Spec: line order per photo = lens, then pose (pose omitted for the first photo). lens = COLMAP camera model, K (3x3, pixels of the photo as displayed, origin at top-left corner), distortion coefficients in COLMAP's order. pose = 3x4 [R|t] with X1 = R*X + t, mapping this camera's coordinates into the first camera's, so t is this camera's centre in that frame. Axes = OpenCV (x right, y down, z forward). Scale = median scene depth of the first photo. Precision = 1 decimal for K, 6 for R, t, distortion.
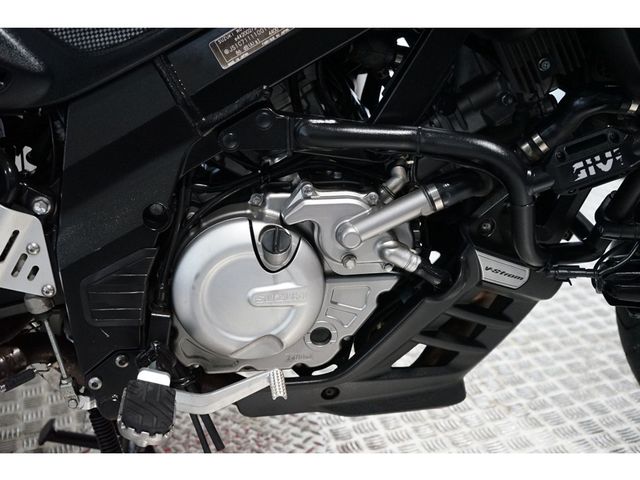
lens RADIAL K [[949.9, 0, 320.0], [0, 949.9, 240.0], [0, 0, 1]] dist [0.006914, 0.031739]
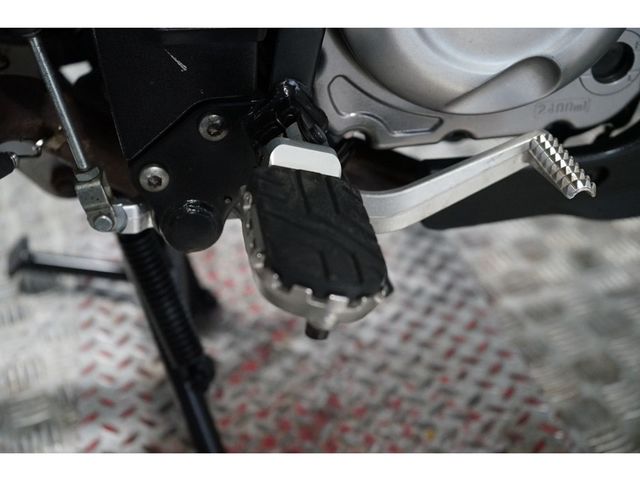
lens RADIAL K [[949.9, 0, 320.0], [0, 949.9, 240.0], [0, 0, 1]] dist [0.006914, 0.031739]
pose [[0.996609, -0.045174, 0.068771, -0.190048], [0.028372, 0.973217, 0.228129, 0.077562], [-0.077234, -0.225405, 0.971199, 0.541666]]
